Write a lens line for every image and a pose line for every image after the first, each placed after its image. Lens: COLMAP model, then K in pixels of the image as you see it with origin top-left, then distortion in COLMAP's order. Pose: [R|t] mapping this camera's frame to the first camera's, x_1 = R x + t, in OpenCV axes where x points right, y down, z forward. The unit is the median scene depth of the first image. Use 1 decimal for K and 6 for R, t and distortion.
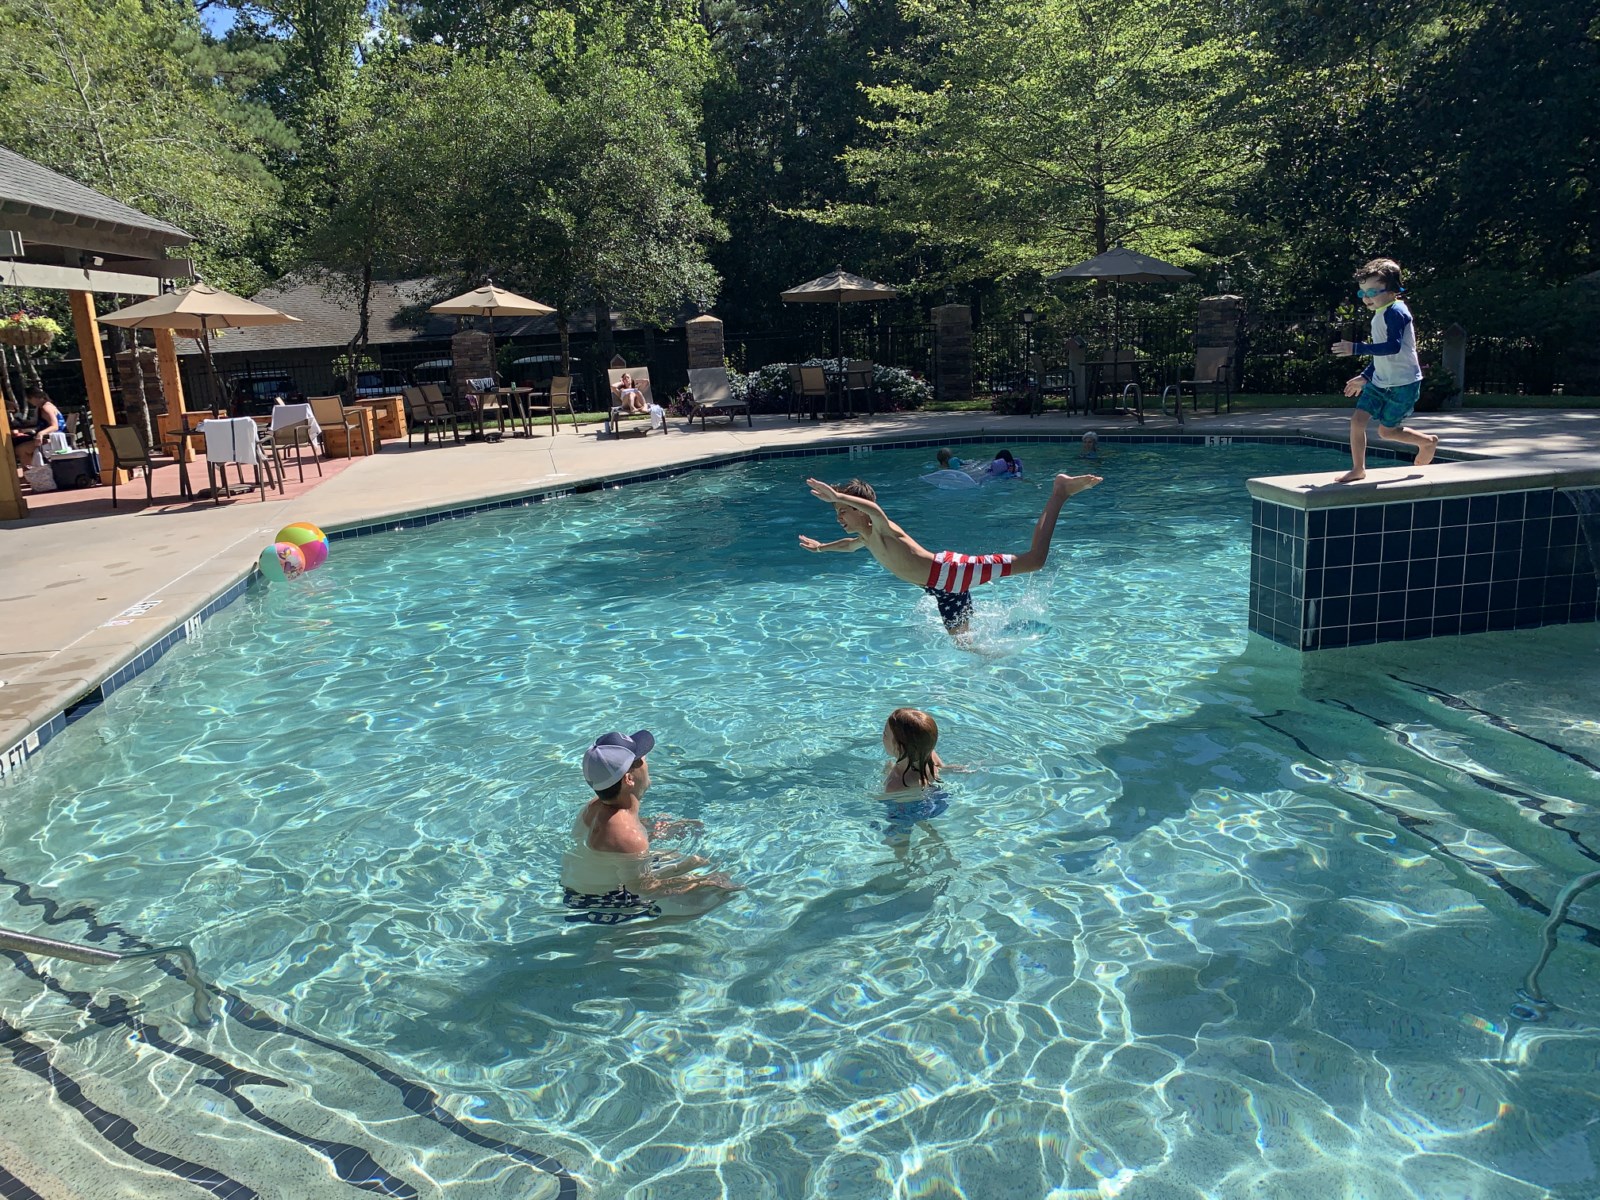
lens RADIAL K [[1223.9, 0, 773.6], [0, 1223.9, 603.0], [0, 0, 1]] dist [0.003893, -0.000700]
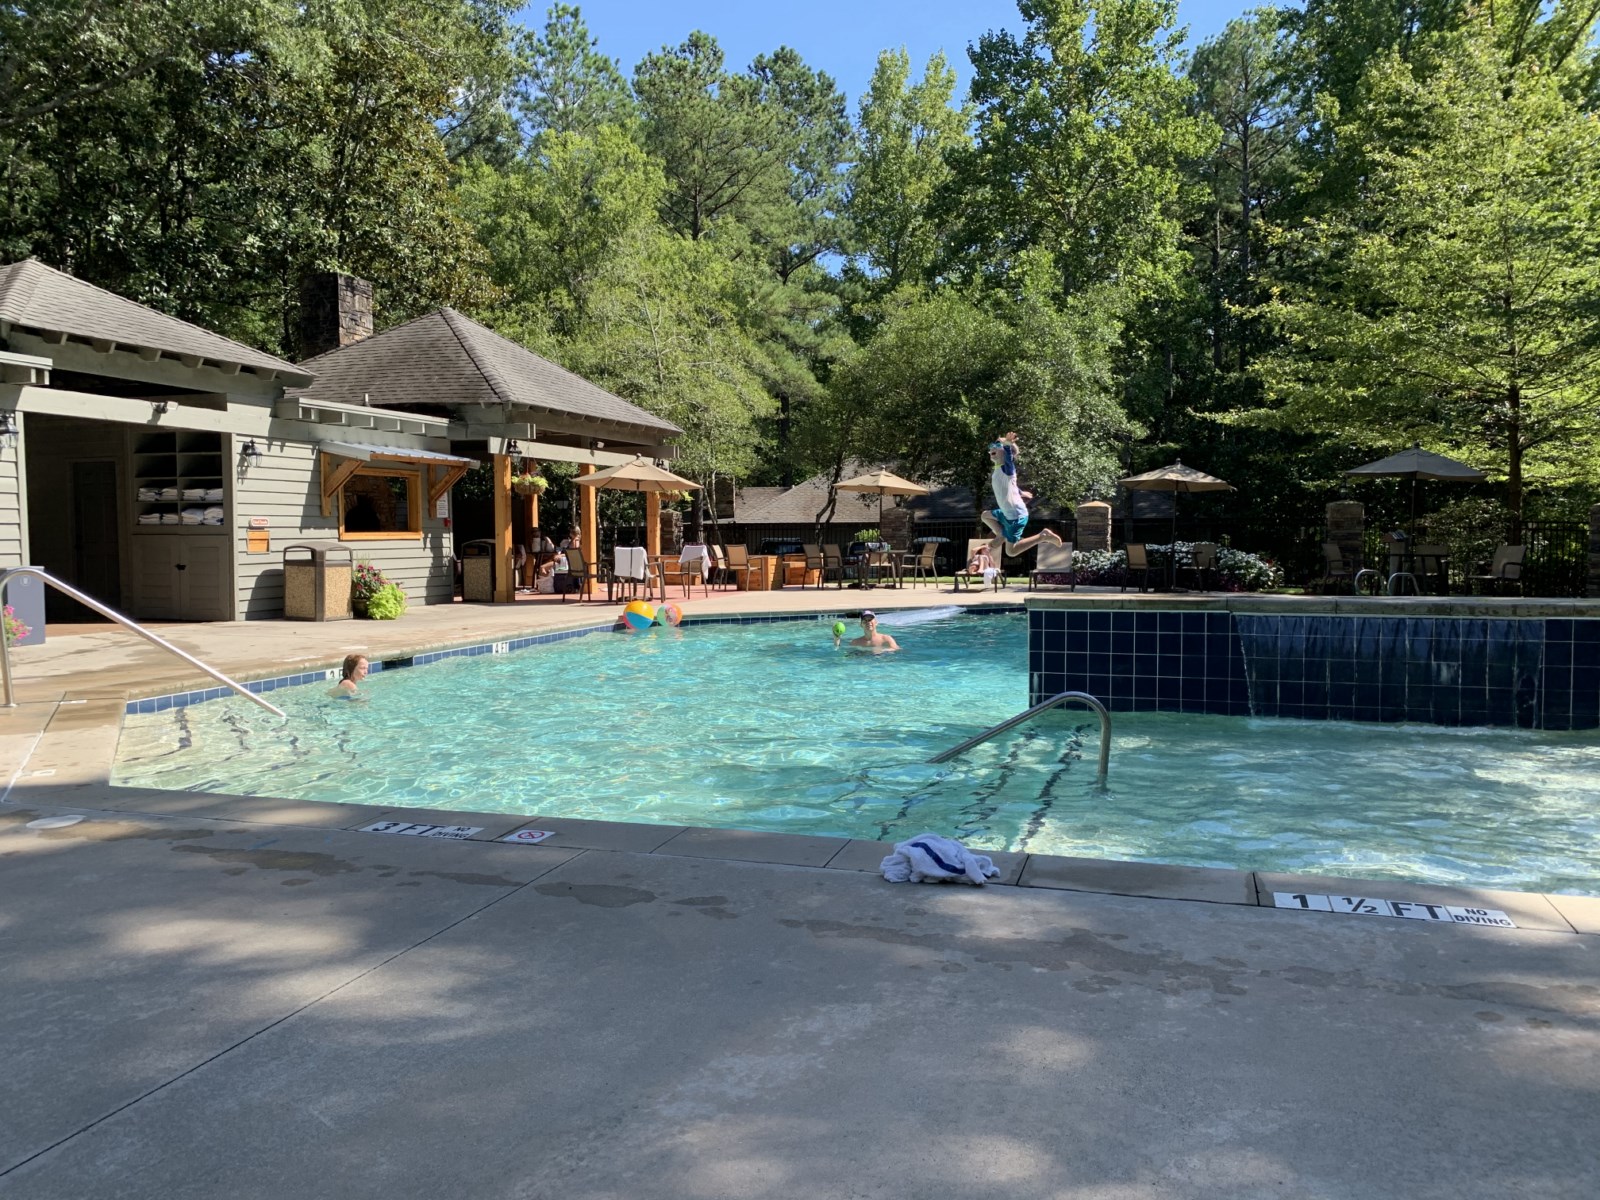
lens RADIAL K [[1193.4, 0, 778.2], [0, 1193.4, 614.7], [0, 0, 1]] dist [0.019240, -0.011461]
pose [[0.883625, 0.077895, -0.461671, 0.322419], [-0.143856, 0.983534, -0.109391, 0.050899], [0.445548, 0.163074, 0.880281, -0.144375]]
